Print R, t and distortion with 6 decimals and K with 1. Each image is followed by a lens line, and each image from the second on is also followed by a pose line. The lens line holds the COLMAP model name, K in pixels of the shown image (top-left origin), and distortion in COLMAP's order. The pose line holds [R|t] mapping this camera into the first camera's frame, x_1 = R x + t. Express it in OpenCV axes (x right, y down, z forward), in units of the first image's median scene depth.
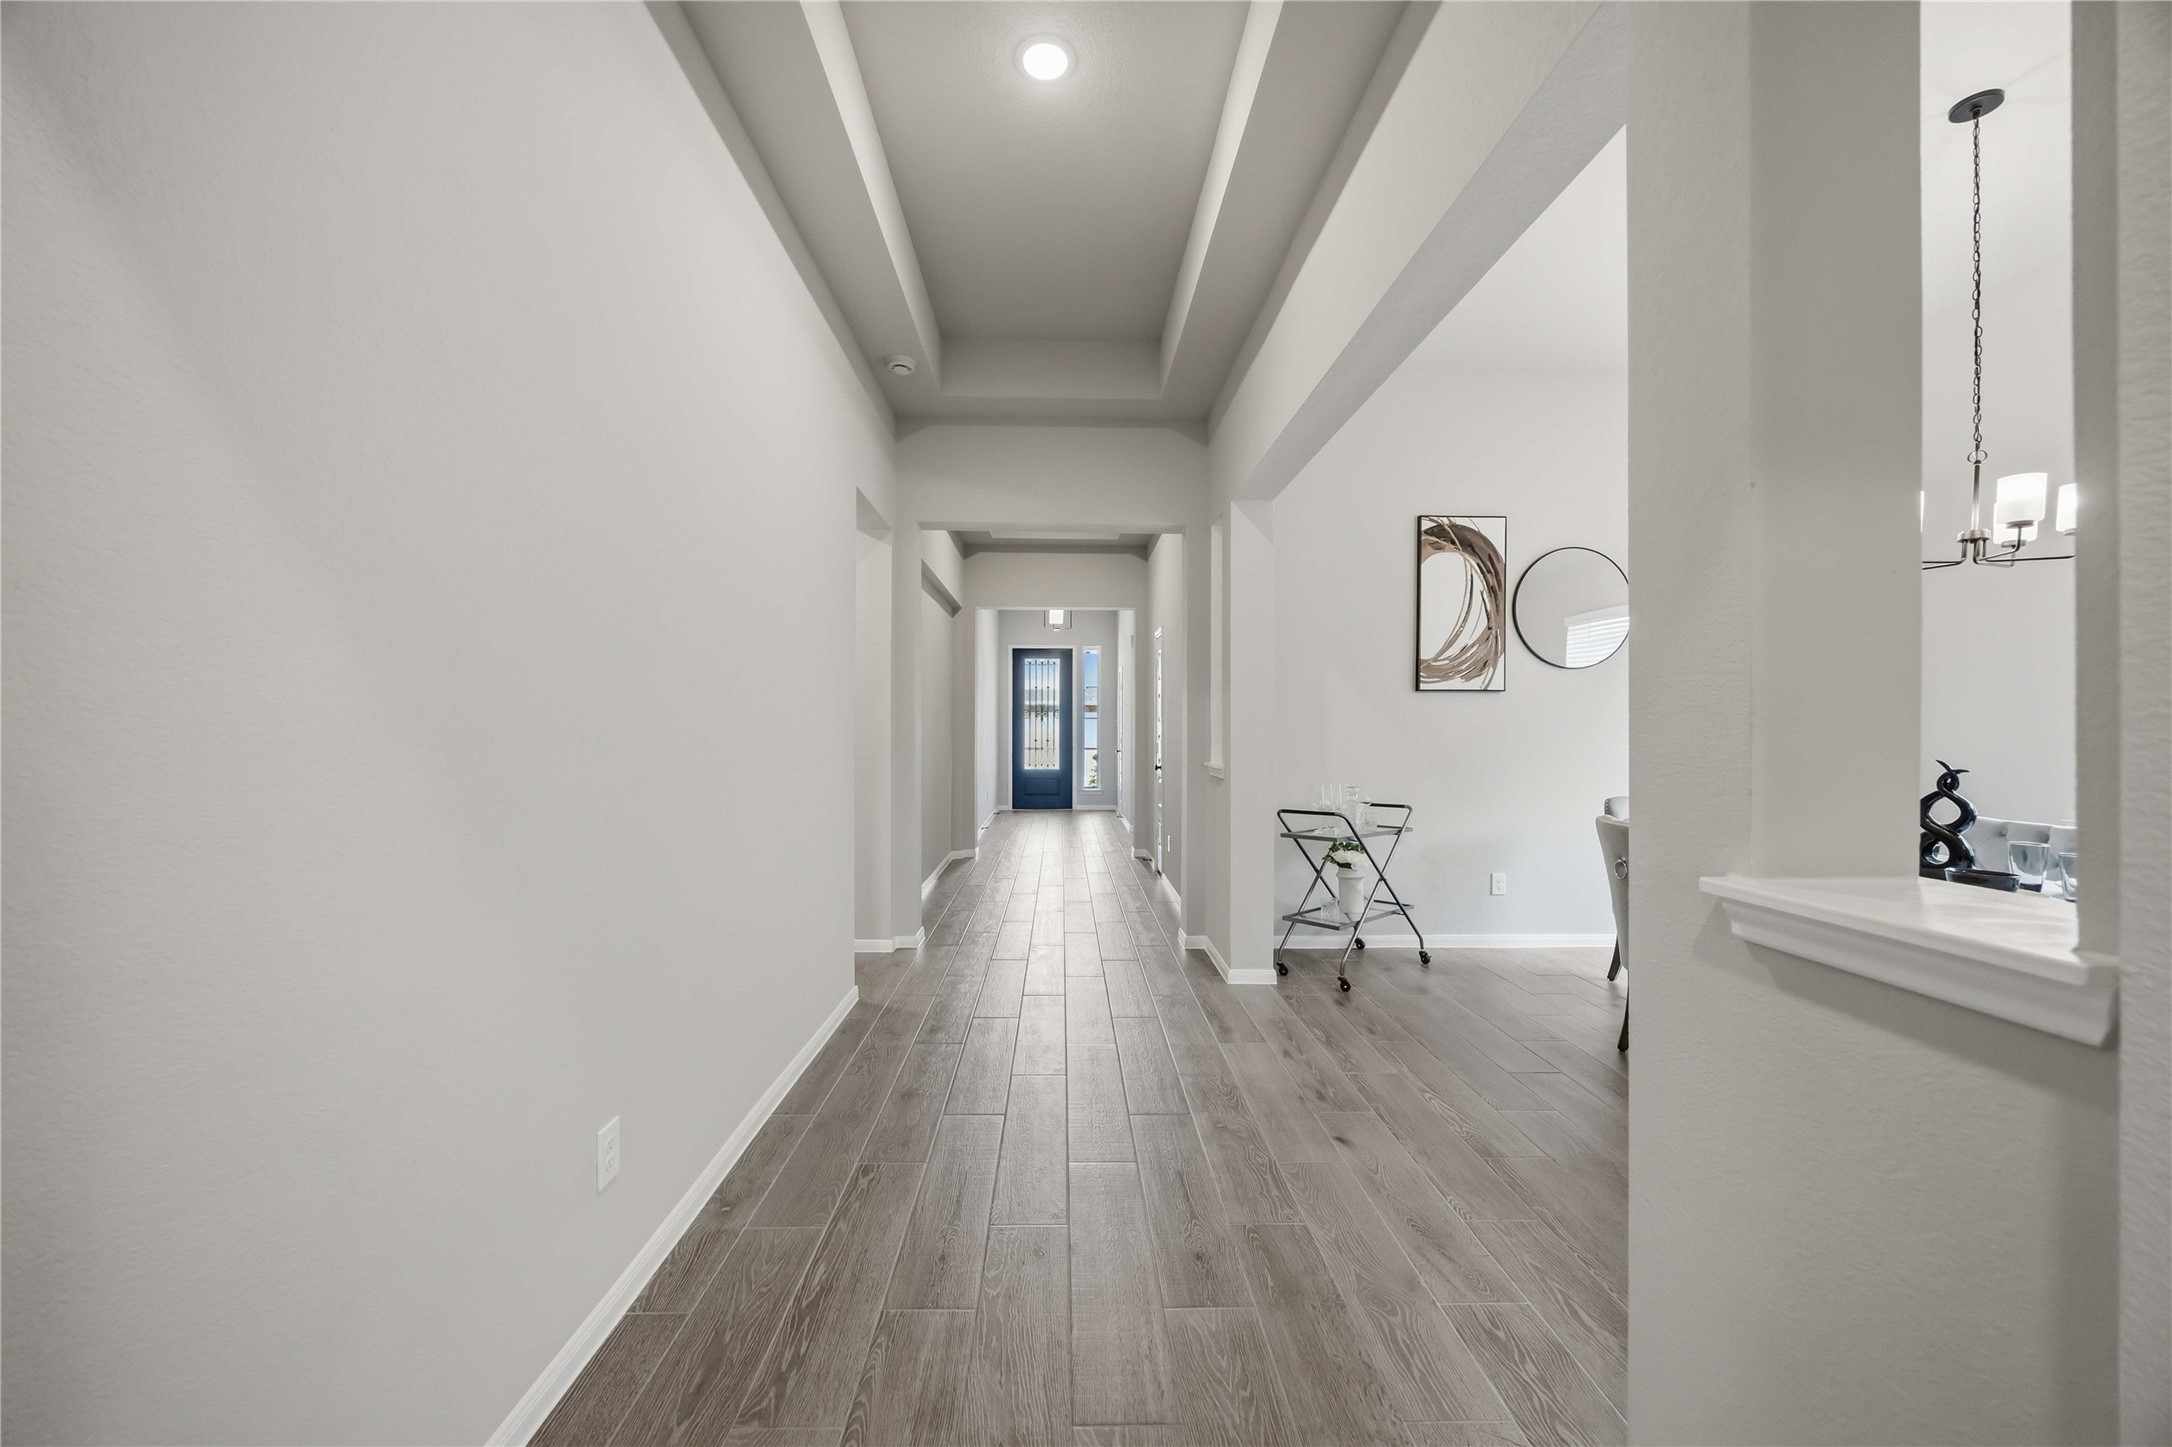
lens RADIAL K [[827.3, 0, 1088.9], [0, 827.3, 729.7], [0, 0, 1]] dist [-0.001677, 0.000579]
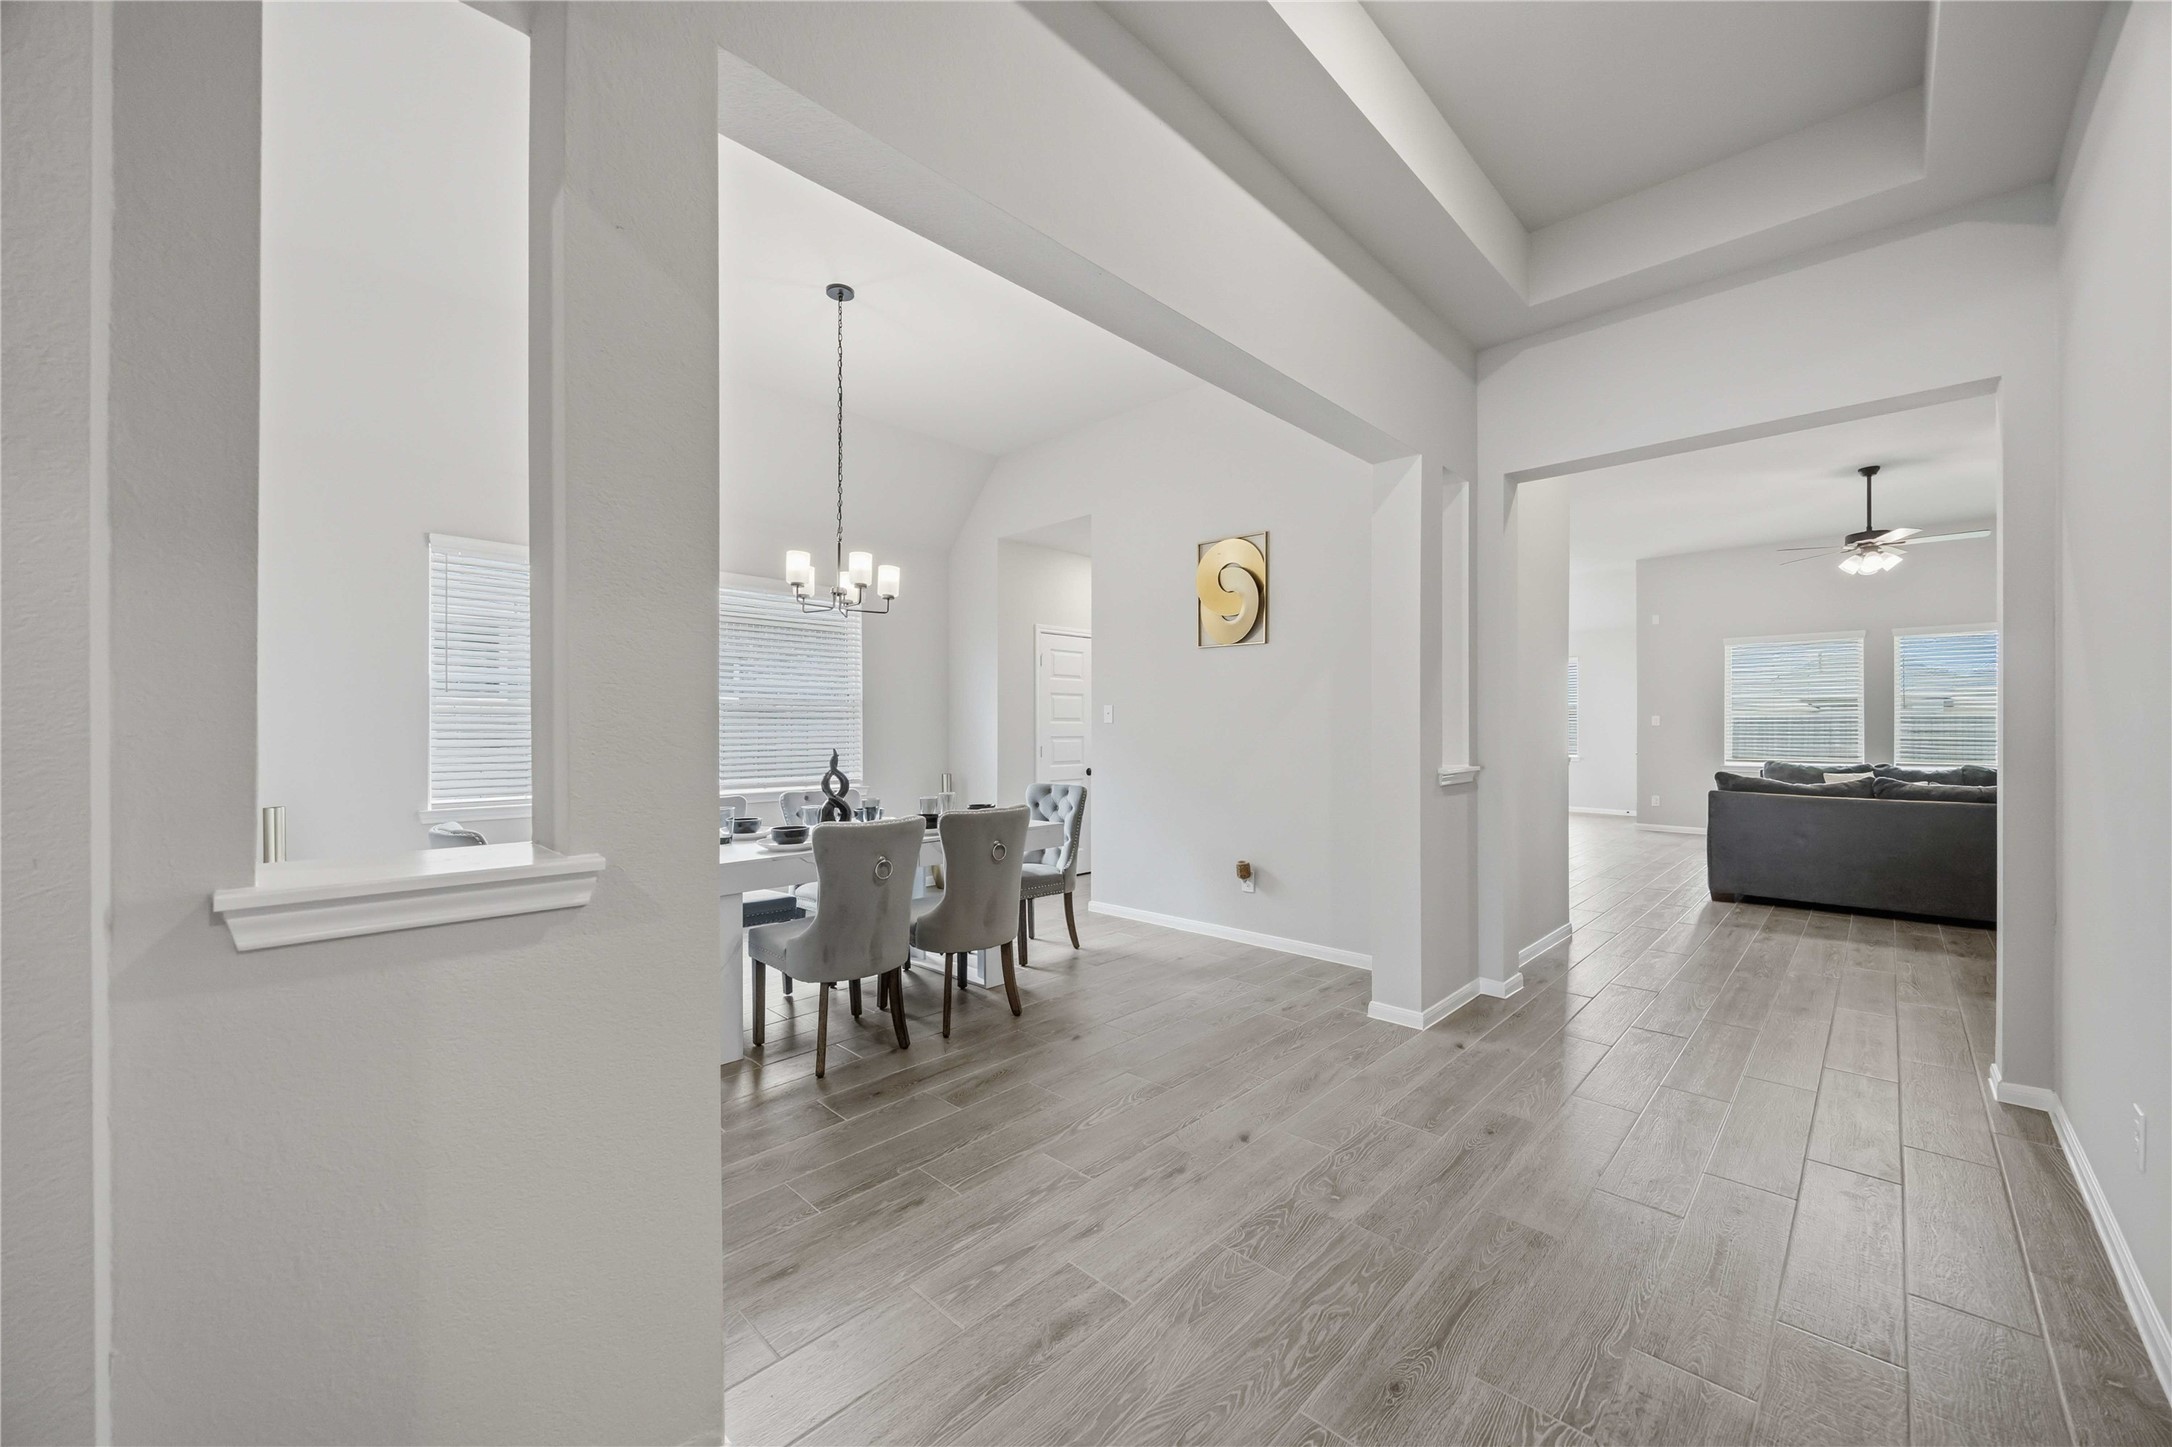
lens RADIAL K [[827.3, 0, 1084.4], [0, 827.3, 718.6], [0, 0, 1]] dist [-0.001677, 0.000579]
pose [[-0.693581, 0.005011, 0.720361, -0.208514], [0.000735, 0.999980, -0.006248, -0.001708], [-0.720378, -0.003804, -0.693571, 1.358697]]
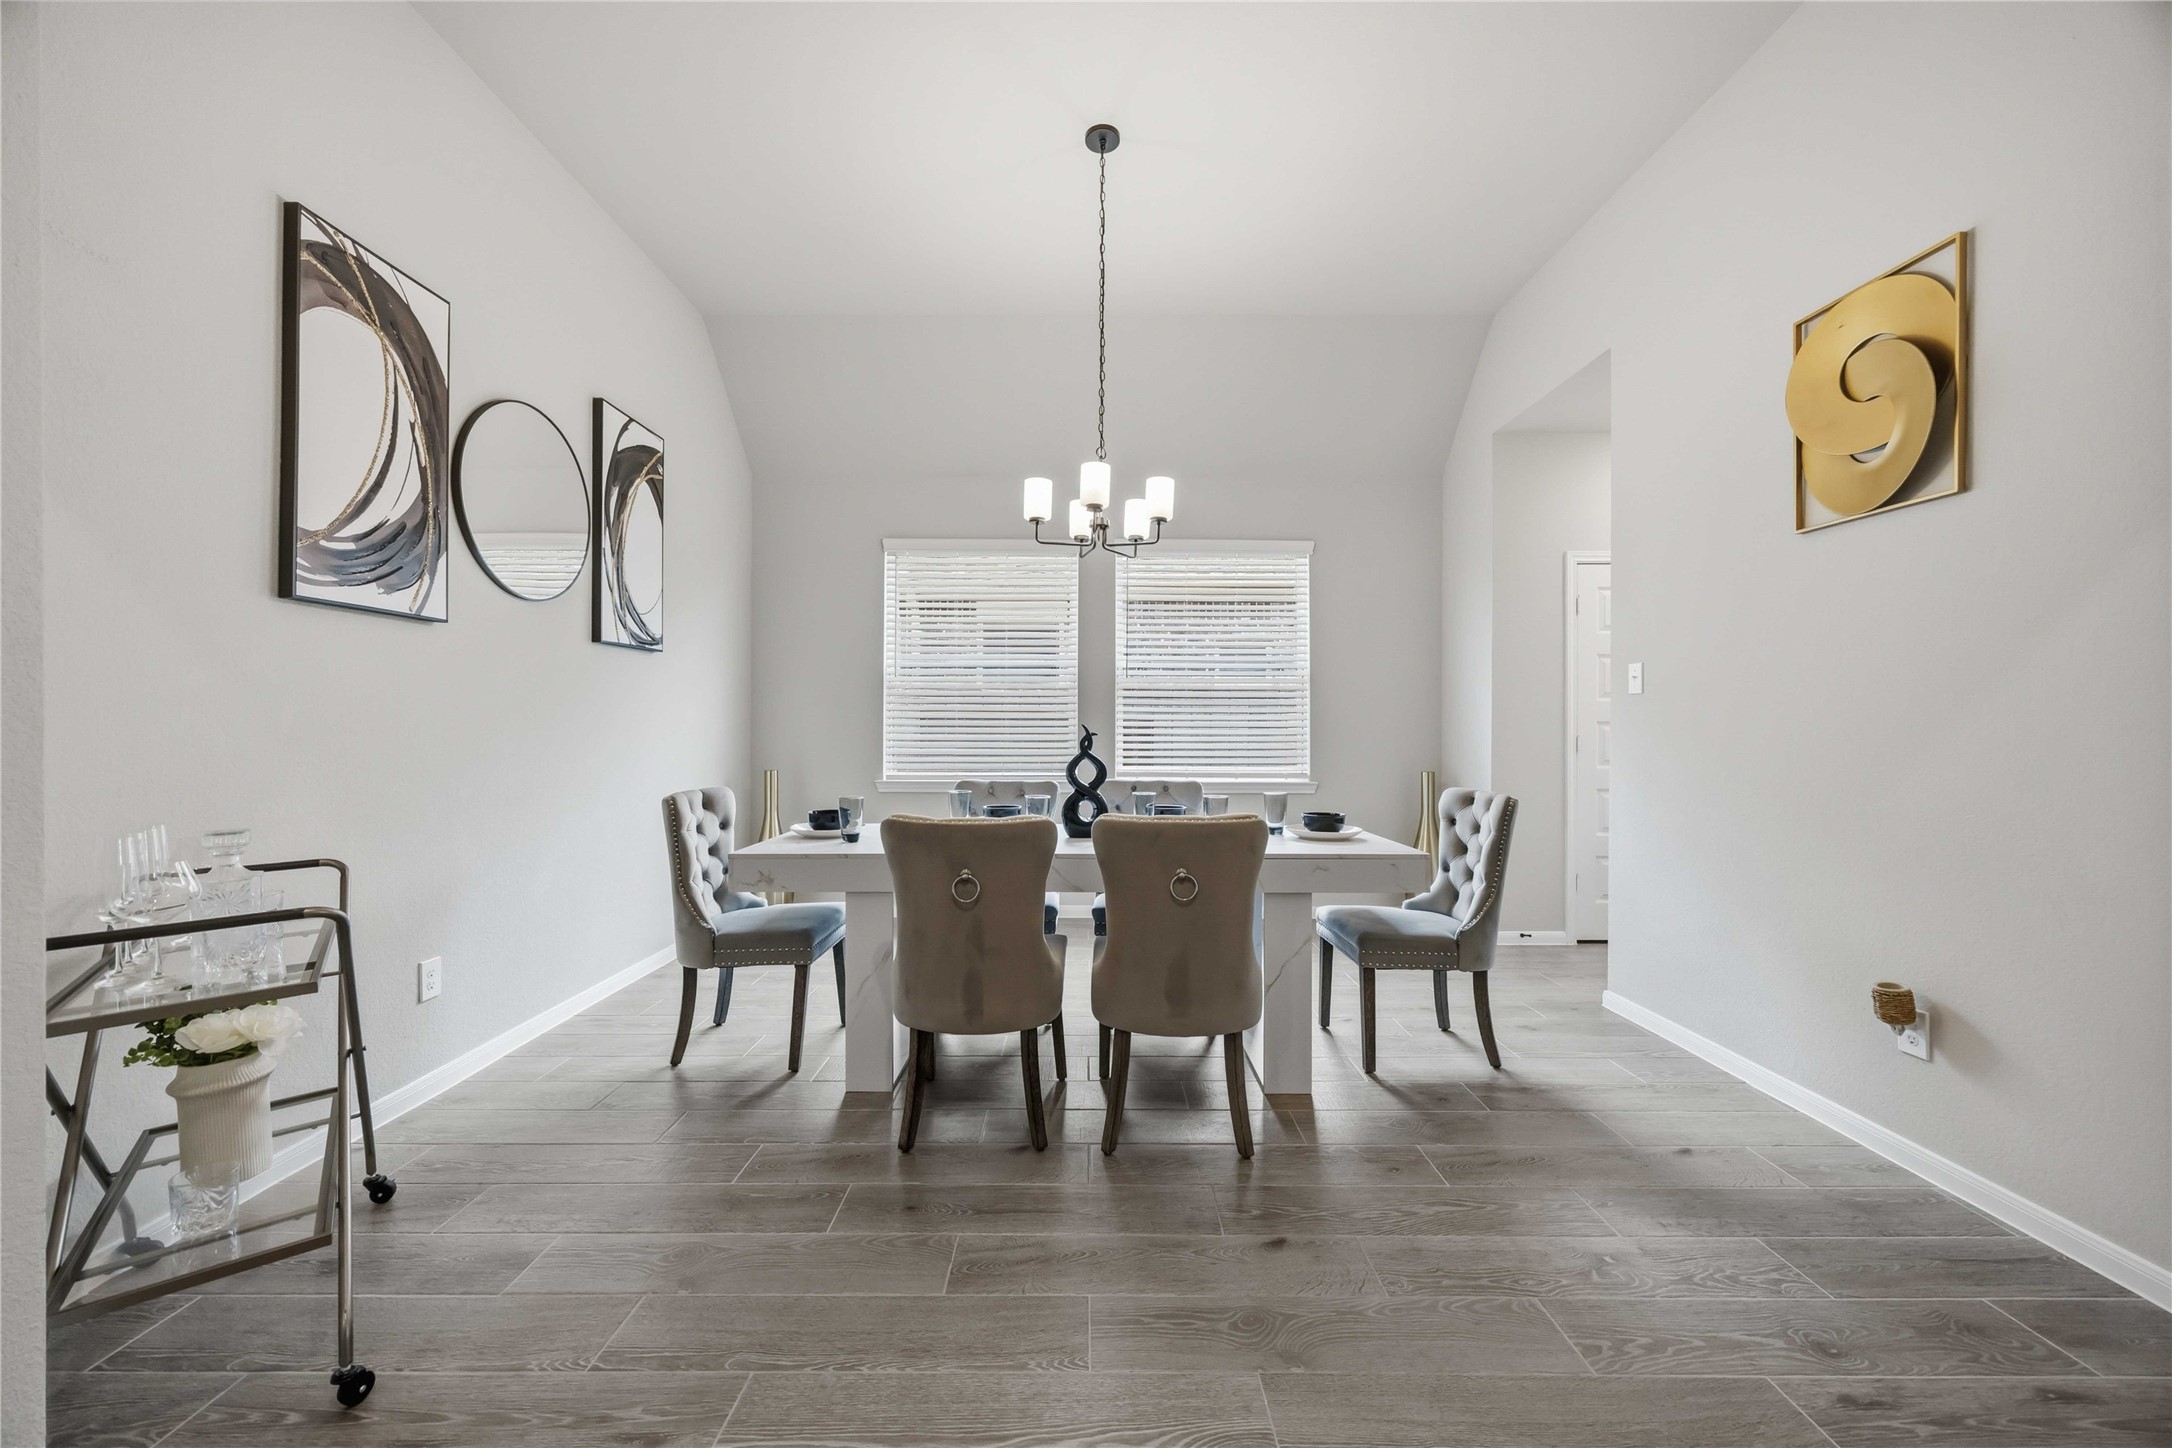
lens RADIAL K [[827.3, 0, 1098.2], [0, 827.3, 722.3], [0, 0, 1]] dist [-0.001677, 0.000579]
pose [[0.036012, -0.000804, 0.999351, -0.037723], [0.002008, 0.999998, 0.000732, 0.027964], [-0.999349, 0.001980, 0.036014, 0.772443]]
